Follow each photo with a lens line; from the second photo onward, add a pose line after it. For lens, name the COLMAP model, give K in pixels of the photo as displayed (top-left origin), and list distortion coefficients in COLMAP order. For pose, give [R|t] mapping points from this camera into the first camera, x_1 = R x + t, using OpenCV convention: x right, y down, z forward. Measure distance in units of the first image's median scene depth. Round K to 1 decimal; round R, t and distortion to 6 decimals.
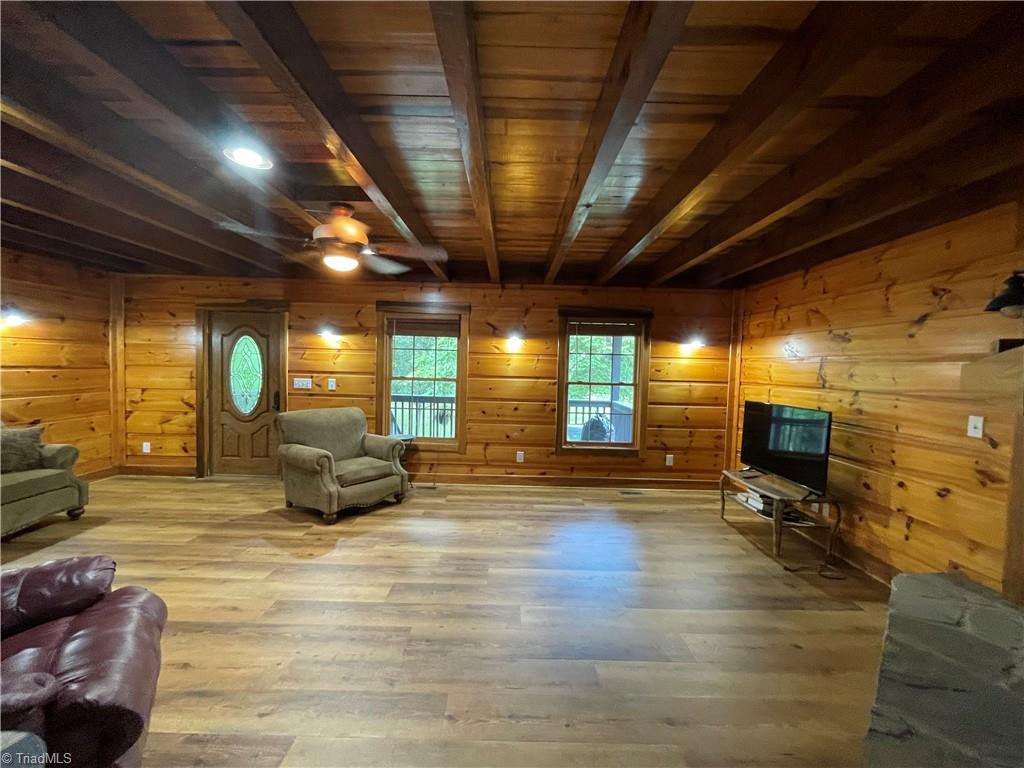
lens RADIAL K [[418.3, 0, 512.0], [0, 418.3, 384.0], [0, 0, 1]] dist [-0.002400, -0.000275]
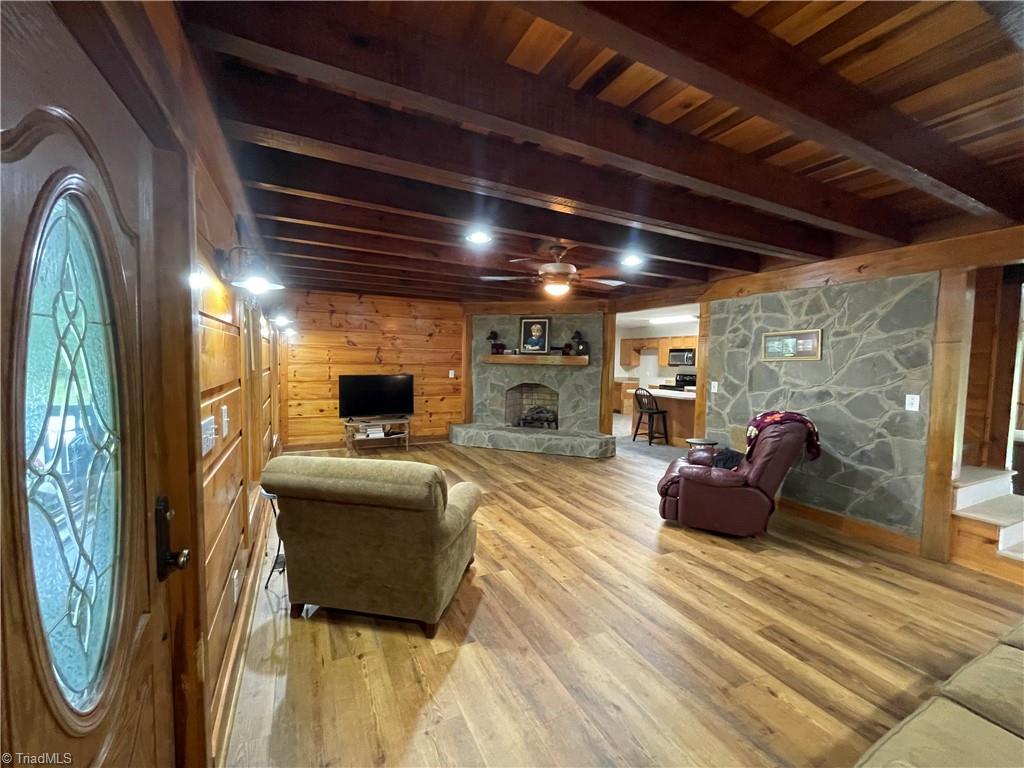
lens RADIAL K [[418.3, 0, 512.0], [0, 418.3, 384.0], [0, 0, 1]] dist [-0.002400, -0.000275]
pose [[-0.447953, -0.087931, 0.889723, -1.149535], [0.008524, 0.994687, 0.102596, -0.086066], [-0.894017, 0.053542, -0.444823, 1.268178]]
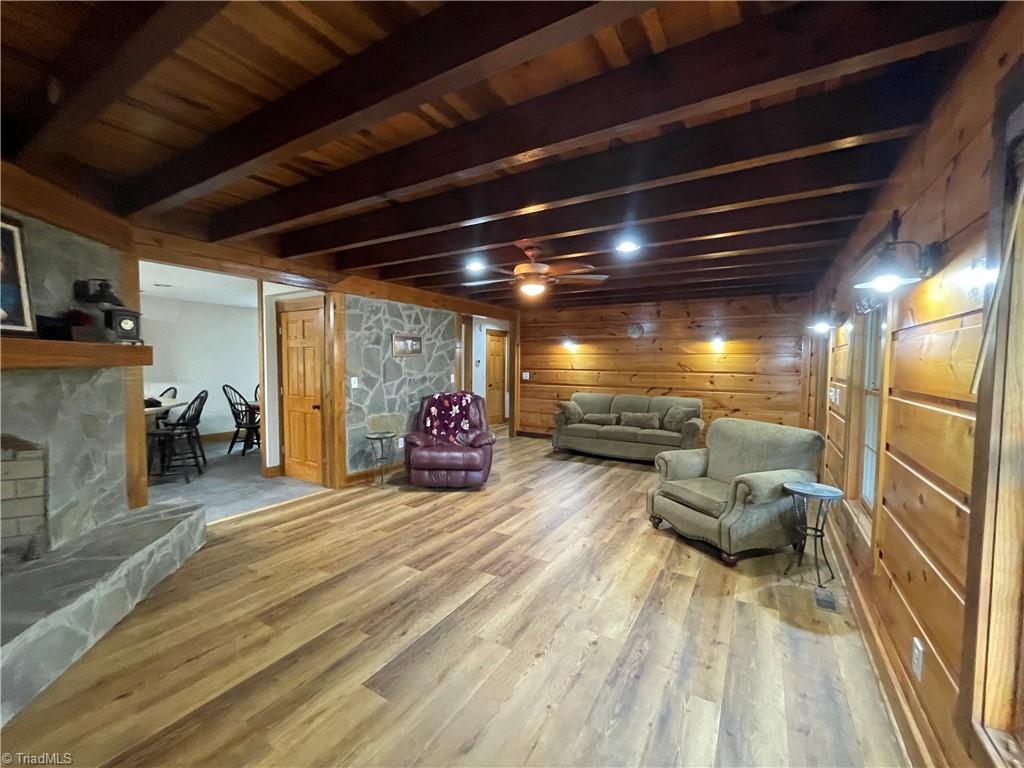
lens RADIAL K [[418.3, 0, 512.0], [0, 418.3, 384.0], [0, 0, 1]] dist [-0.002400, -0.000275]
pose [[-0.513574, 0.013874, -0.857933, 0.590334], [-0.062749, 0.996585, 0.053679, -0.033425], [0.855748, 0.081402, -0.510949, 1.204158]]
